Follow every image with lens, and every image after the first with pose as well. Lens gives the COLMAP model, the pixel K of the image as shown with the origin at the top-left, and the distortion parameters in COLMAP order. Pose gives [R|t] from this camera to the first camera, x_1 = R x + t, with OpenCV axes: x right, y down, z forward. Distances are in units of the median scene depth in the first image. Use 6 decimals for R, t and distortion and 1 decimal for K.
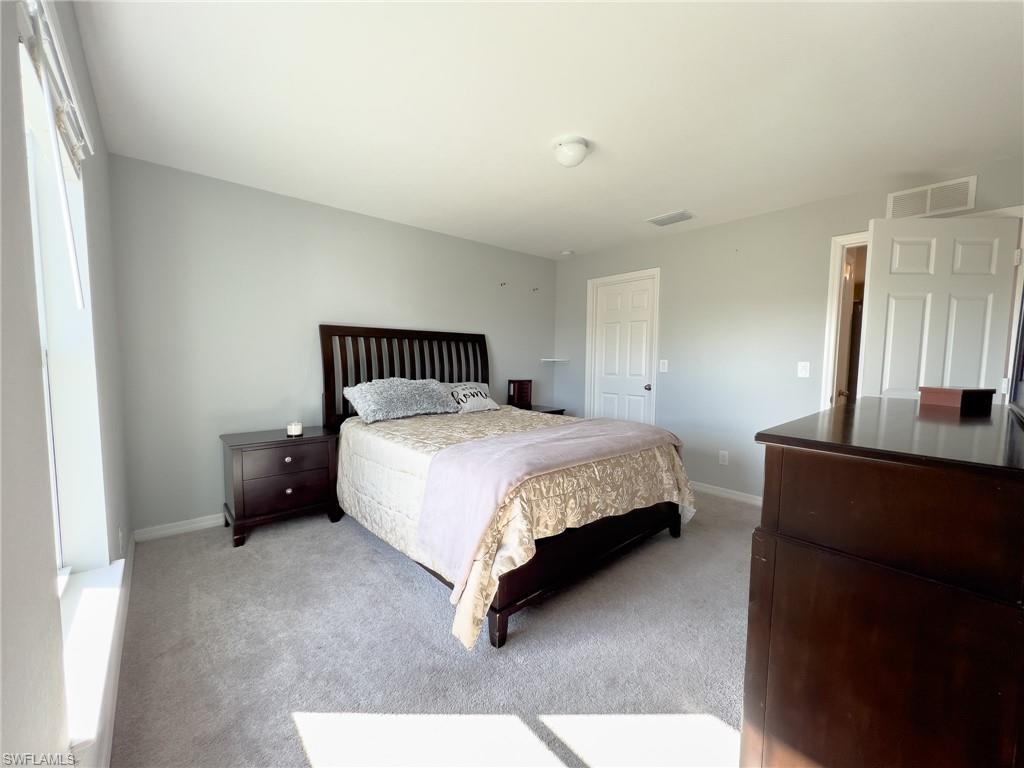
lens RADIAL K [[404.5, 0, 512.0], [0, 404.5, 384.0], [0, 0, 1]] dist [0.000304, 0.000038]
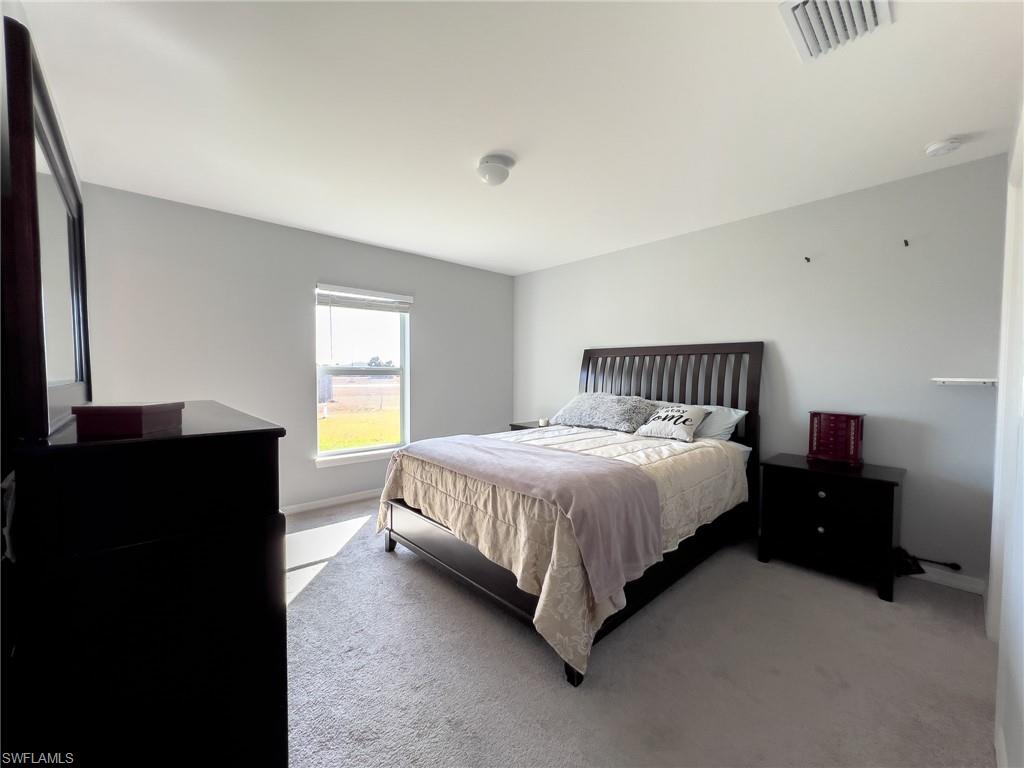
lens RADIAL K [[401.9, 0, 512.0], [0, 401.9, 384.0], [0, 0, 1]] dist [0.000411, 0.000020]
pose [[0.019603, 0.015596, -0.999686, 0.676612], [-0.076969, 0.996935, 0.014044, -0.029121], [0.996841, 0.076670, 0.020744, 0.612935]]
